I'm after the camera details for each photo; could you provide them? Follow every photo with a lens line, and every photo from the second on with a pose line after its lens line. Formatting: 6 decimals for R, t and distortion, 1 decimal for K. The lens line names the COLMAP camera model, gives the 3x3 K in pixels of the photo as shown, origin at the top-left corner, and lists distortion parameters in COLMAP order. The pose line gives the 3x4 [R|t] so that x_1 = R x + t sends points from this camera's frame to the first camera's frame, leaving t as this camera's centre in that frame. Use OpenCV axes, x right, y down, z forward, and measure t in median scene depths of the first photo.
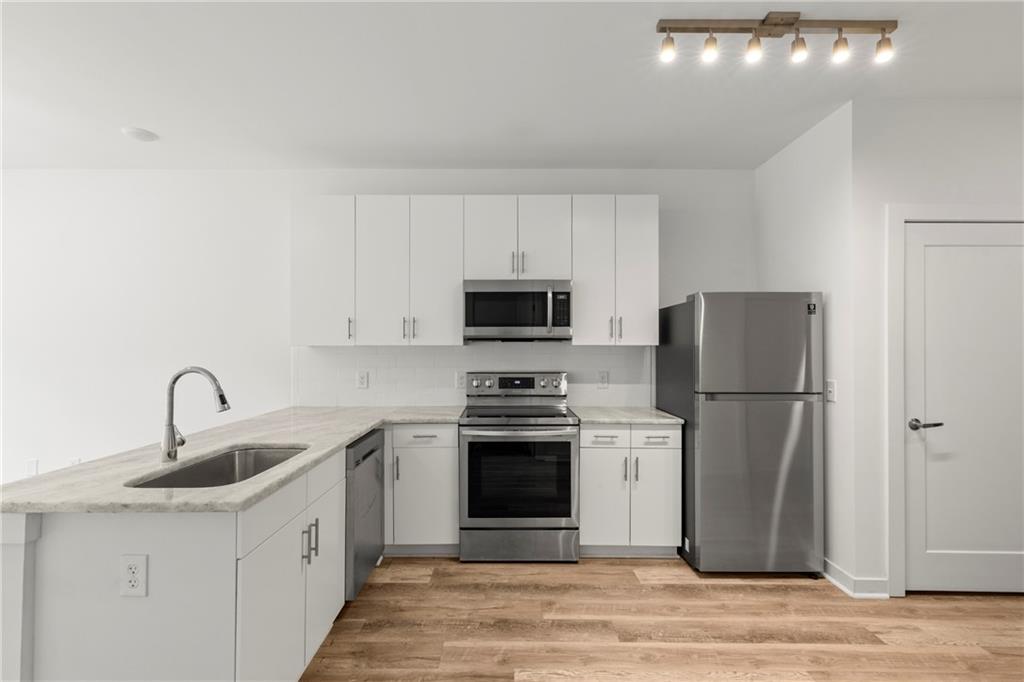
lens RADIAL K [[464.0, 0, 508.4], [0, 464.0, 344.5], [0, 0, 1]] dist [0.002099, 0.000694]
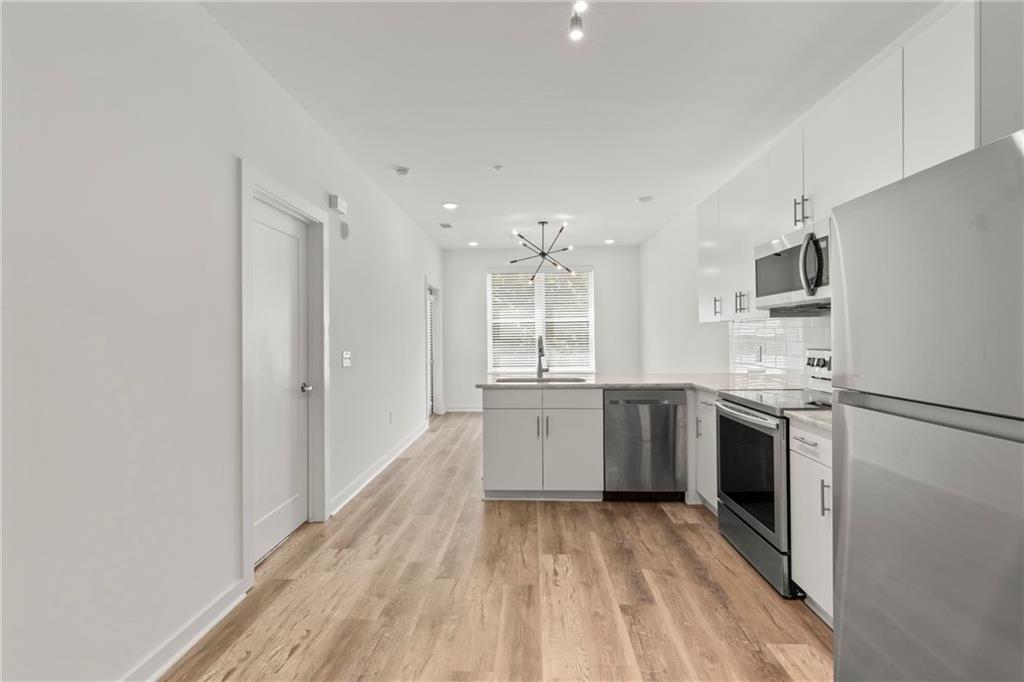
lens RADIAL K [[464.0, 0, 511.1], [0, 464.0, 337.7], [0, 0, 1]] dist [0.002099, 0.000694]
pose [[-0.033766, 0.005203, -0.999416, 1.123683], [0.021037, 0.999769, 0.004494, 0.037176], [0.999208, -0.020873, -0.033868, 0.715363]]
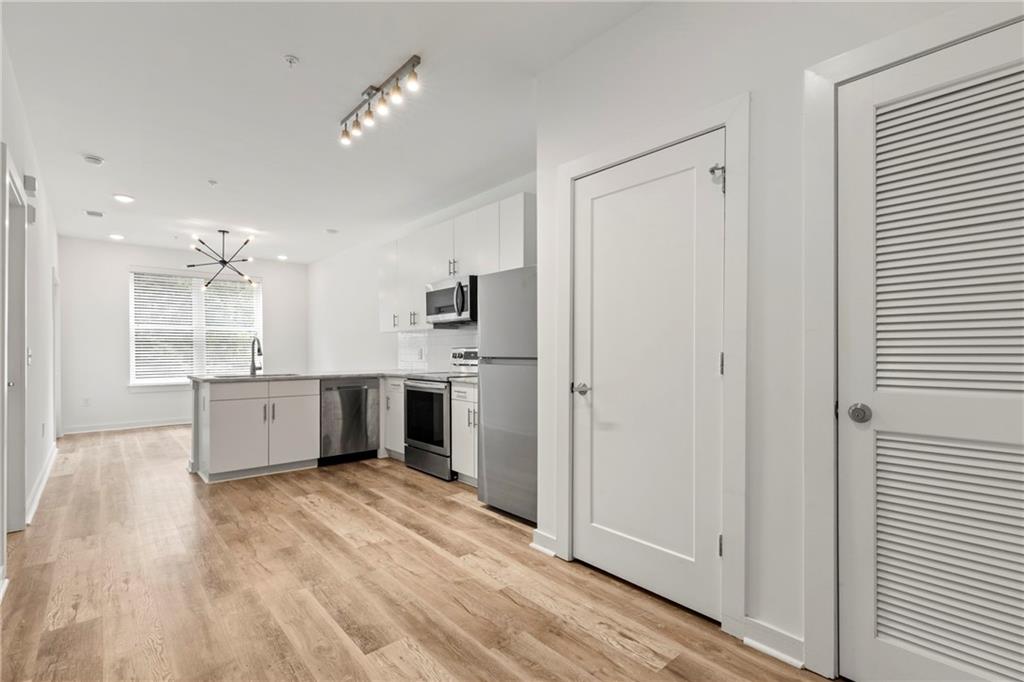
lens RADIAL K [[464.0, 0, 514.6], [0, 464.0, 351.2], [0, 0, 1]] dist [0.002099, 0.000694]
pose [[0.673149, -0.001471, -0.739505, 1.588641], [0.010453, 0.999917, 0.007526, 0.089937], [0.739433, -0.012796, 0.673109, 0.268547]]
